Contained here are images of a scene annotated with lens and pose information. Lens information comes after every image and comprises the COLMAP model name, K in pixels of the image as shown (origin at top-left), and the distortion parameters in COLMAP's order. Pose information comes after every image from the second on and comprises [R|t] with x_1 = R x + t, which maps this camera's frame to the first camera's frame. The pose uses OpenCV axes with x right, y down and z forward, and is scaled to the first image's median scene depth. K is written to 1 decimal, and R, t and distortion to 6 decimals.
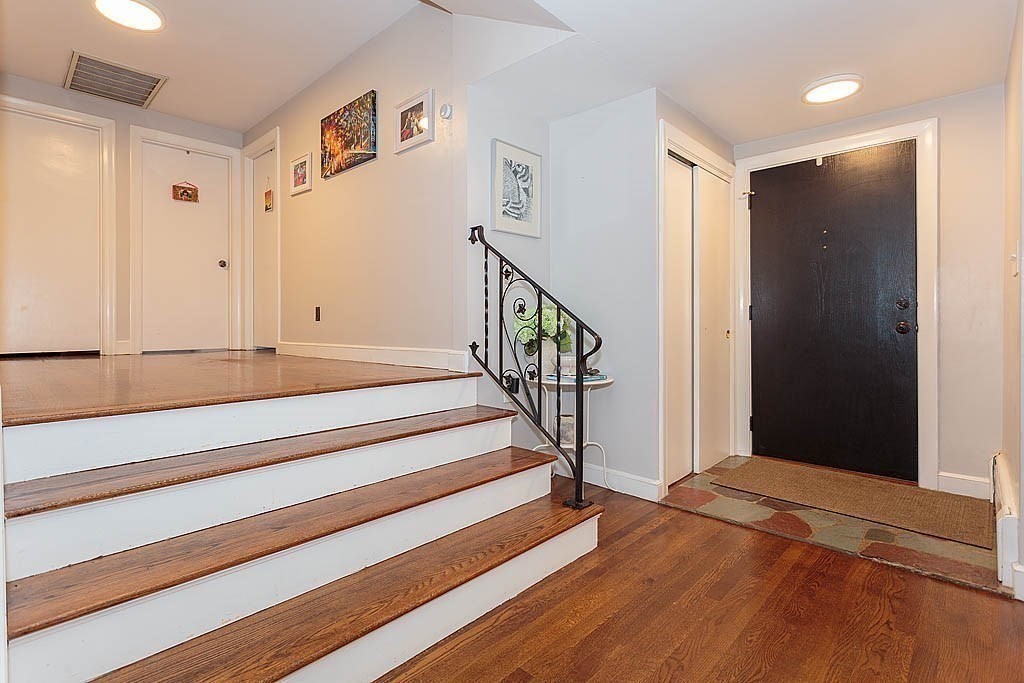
lens RADIAL K [[493.8, 0, 506.6], [0, 493.8, 319.1], [0, 0, 1]] dist [0.002859, 0.001195]
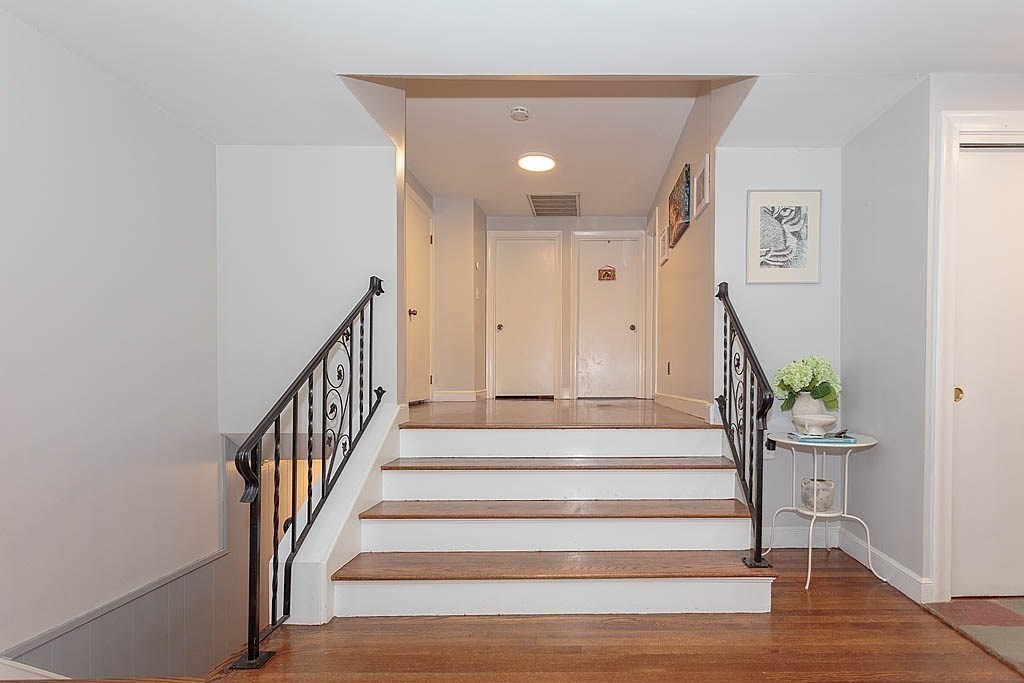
lens RADIAL K [[521.2, 0, 582.8], [0, 521.2, 379.8], [0, 0, 1]] dist [0.001083, 0.003133]
pose [[0.693940, 0.006380, -0.720005, 0.476446], [0.005937, 0.999876, 0.014582, -0.004033], [0.720008, -0.014394, 0.693816, 0.032241]]
